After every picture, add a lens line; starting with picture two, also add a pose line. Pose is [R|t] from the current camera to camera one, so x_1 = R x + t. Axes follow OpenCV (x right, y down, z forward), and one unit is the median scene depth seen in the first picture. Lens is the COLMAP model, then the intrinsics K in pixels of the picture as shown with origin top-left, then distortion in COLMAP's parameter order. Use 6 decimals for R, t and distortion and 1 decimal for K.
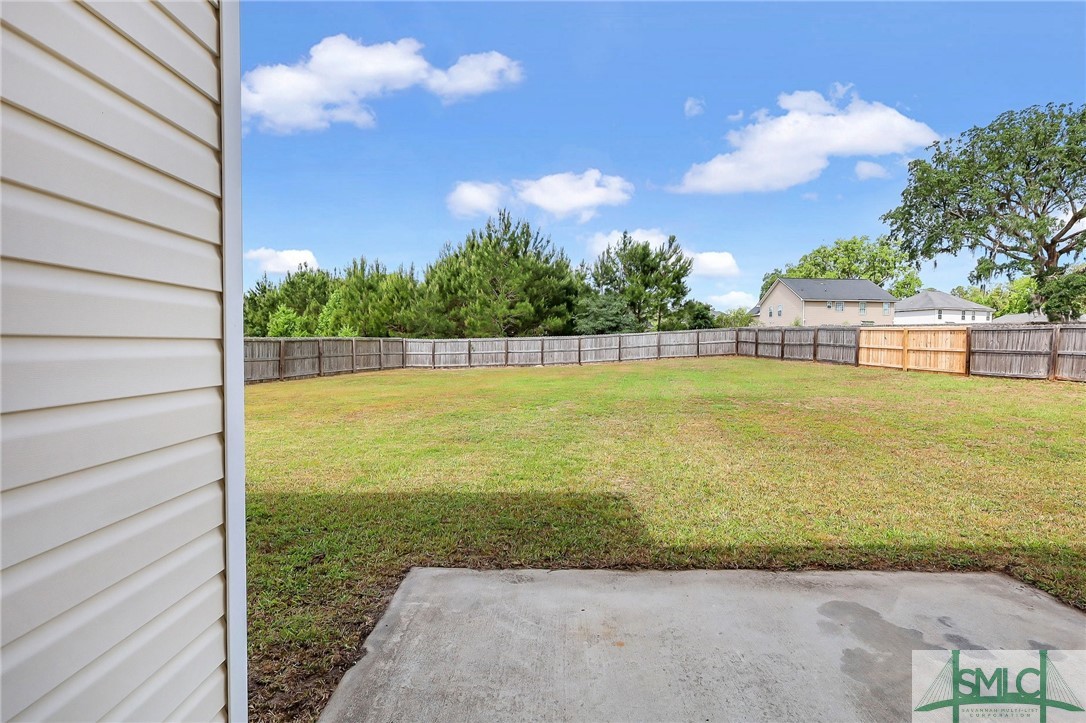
lens RADIAL K [[527.8, 0, 548.5], [0, 527.8, 358.2], [0, 0, 1]] dist [0.006723, -0.001926]
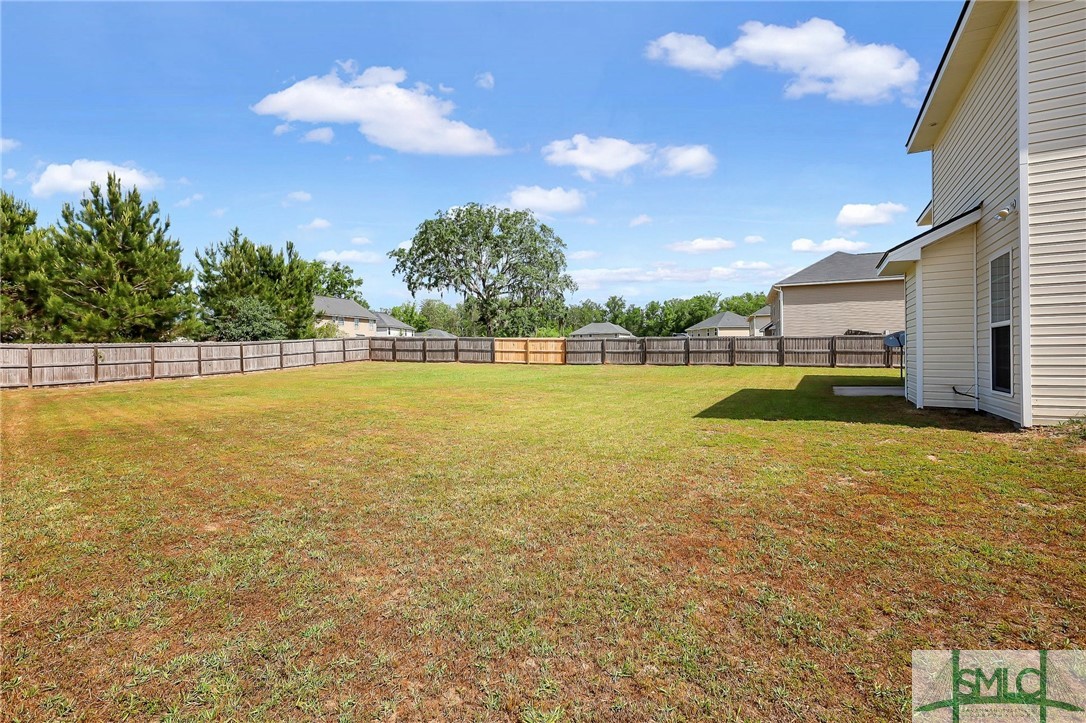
lens RADIAL K [[527.8, 0, 548.1], [0, 527.8, 357.8], [0, 0, 1]] dist [0.006723, -0.001926]
pose [[0.473010, -0.011971, 0.880976, -0.538787], [0.037170, 0.999289, -0.006379, 0.011342], [-0.880273, 0.035763, 0.473118, 0.126823]]
